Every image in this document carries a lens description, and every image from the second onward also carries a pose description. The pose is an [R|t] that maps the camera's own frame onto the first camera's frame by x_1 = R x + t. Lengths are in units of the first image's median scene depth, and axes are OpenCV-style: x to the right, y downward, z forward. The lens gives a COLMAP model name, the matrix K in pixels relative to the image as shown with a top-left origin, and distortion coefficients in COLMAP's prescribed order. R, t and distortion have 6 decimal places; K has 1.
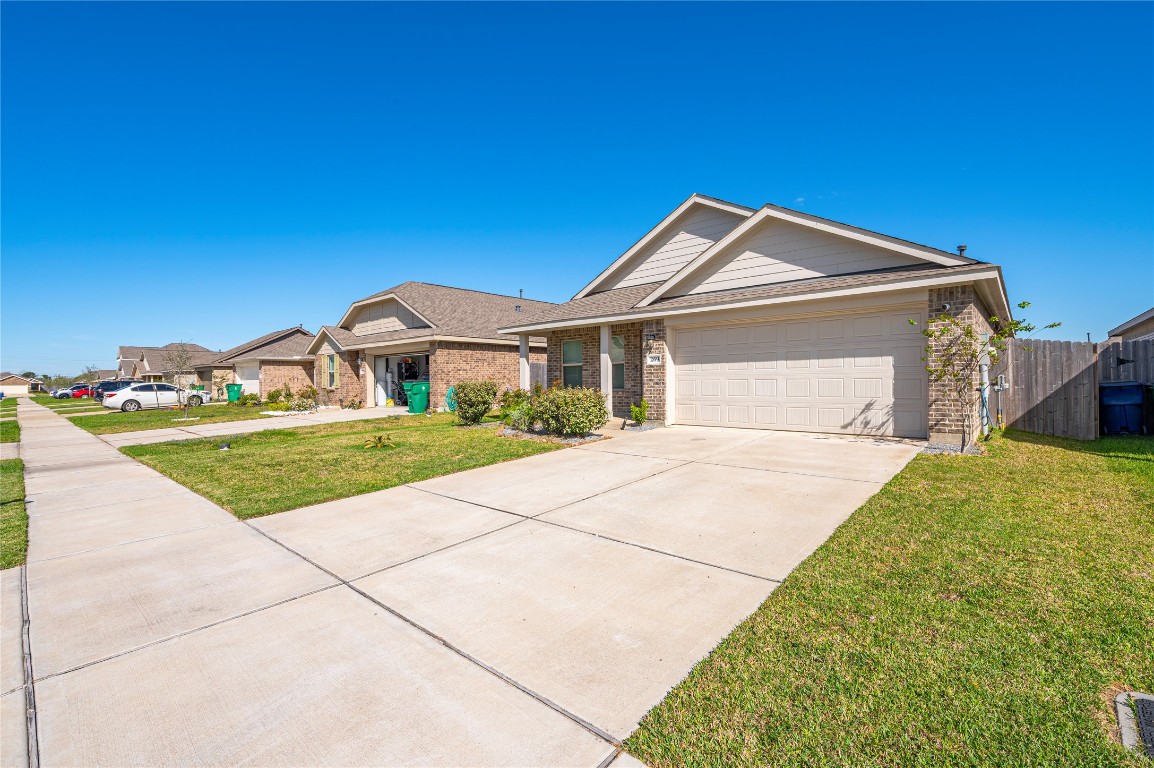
lens RADIAL K [[503.7, 0, 577.0], [0, 503.7, 384.0], [0, 0, 1]] dist [-0.000667, 0.000011]
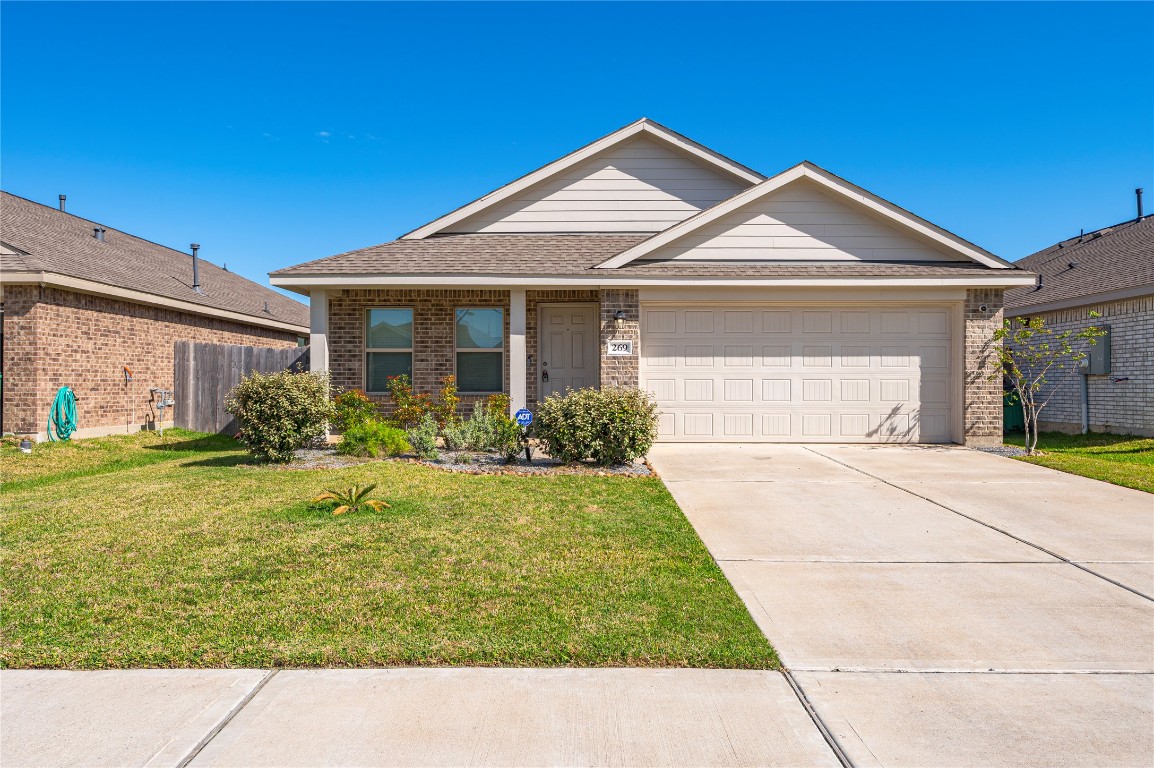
lens RADIAL K [[755.1, 0, 577.0], [0, 755.1, 384.0], [0, 0, 1]] dist [0.001750, 0.000051]
pose [[0.753060, 0.014220, 0.657798, -0.593337], [-0.007282, 0.999885, -0.013278, 0.014714], [-0.657911, 0.005209, 0.753077, 0.287237]]
